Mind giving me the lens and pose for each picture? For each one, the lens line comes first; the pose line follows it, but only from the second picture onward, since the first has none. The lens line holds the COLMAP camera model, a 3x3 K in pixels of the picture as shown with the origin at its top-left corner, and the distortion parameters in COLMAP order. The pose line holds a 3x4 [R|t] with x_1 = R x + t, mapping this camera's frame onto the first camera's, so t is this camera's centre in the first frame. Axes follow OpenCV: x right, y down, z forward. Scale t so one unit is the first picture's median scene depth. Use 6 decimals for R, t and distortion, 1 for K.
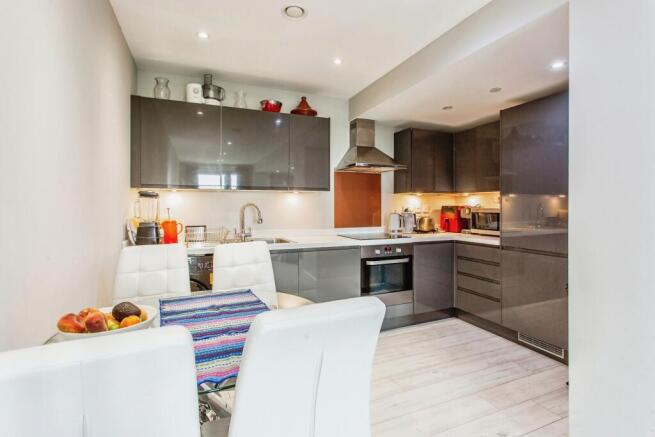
lens RADIAL K [[319.9, 0, 324.0], [0, 319.9, 208.2], [0, 0, 1]] dist [-0.002861, -0.000374]
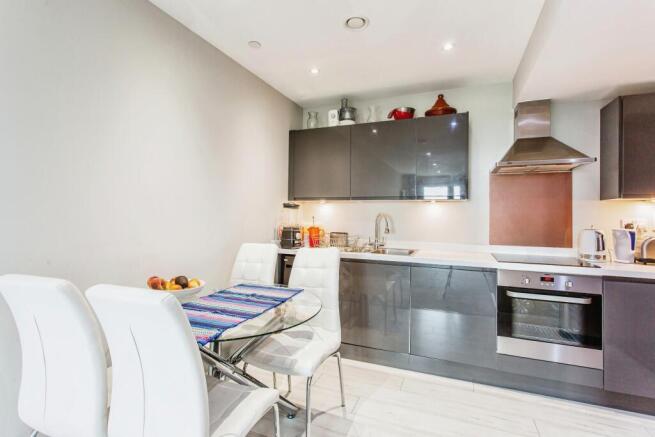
lens RADIAL K [[319.9, 0, 324.0], [0, 319.9, 208.2], [0, 0, 1]] dist [-0.002861, -0.000374]
pose [[0.696280, -0.004952, -0.717754, 0.368100], [-0.018979, 0.999500, -0.025306, -0.001734], [0.717520, 0.031243, 0.695837, 0.158290]]
